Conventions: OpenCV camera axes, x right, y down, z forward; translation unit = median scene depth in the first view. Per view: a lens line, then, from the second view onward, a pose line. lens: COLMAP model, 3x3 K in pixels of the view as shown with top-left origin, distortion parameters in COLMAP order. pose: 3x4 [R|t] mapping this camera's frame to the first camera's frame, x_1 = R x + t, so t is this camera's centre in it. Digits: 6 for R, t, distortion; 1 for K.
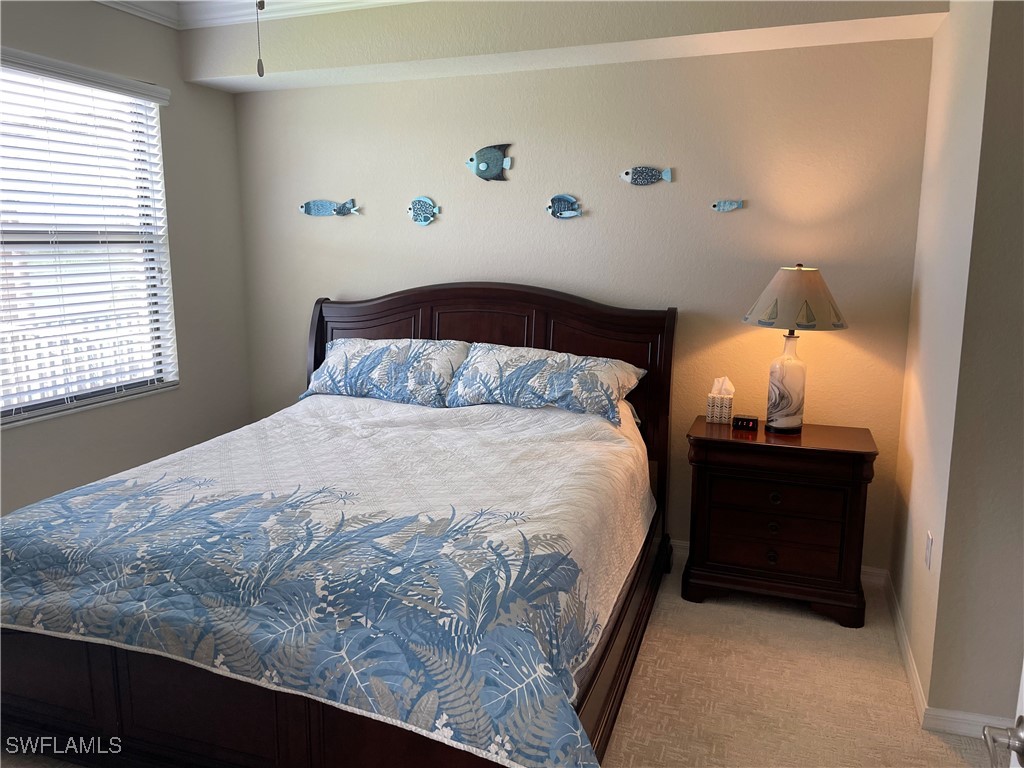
lens RADIAL K [[774.3, 0, 509.9], [0, 774.3, 381.5], [0, 0, 1]] dist [0.011687, -0.015980]
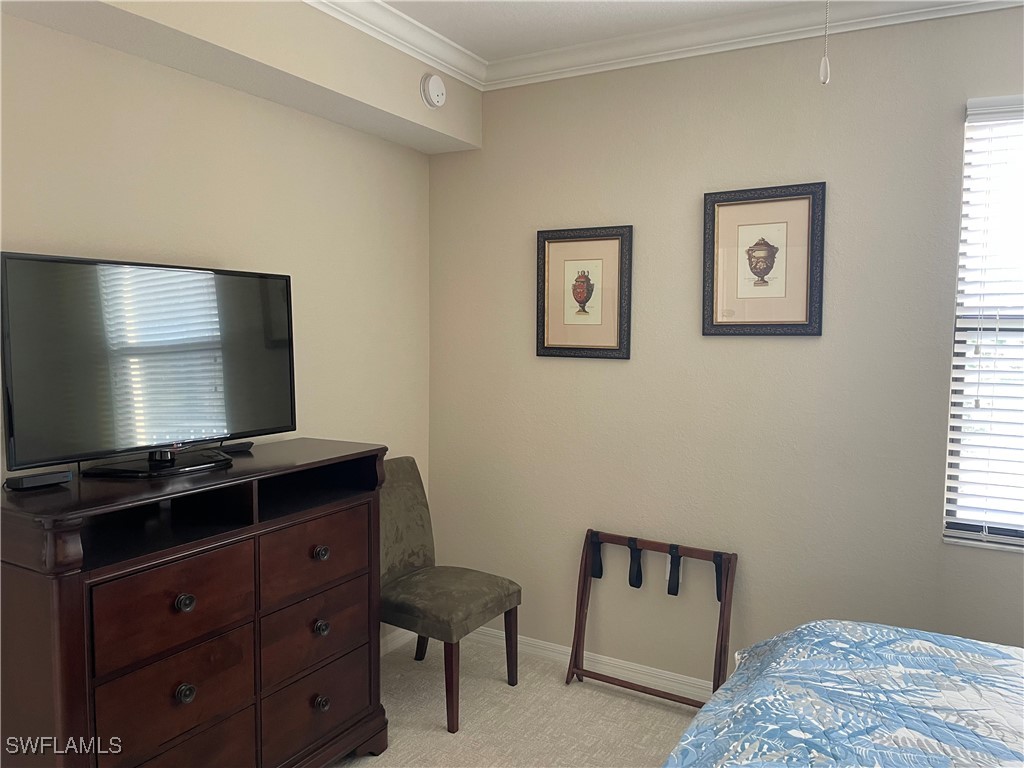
lens RADIAL K [[774.3, 0, 509.5], [0, 774.3, 385.0], [0, 0, 1]] dist [0.011687, -0.015980]
pose [[-0.187839, 0.071509, -0.979593, 0.325994], [-0.187581, 0.976377, 0.107243, -0.130140], [0.964121, 0.203897, -0.169988, 0.749874]]
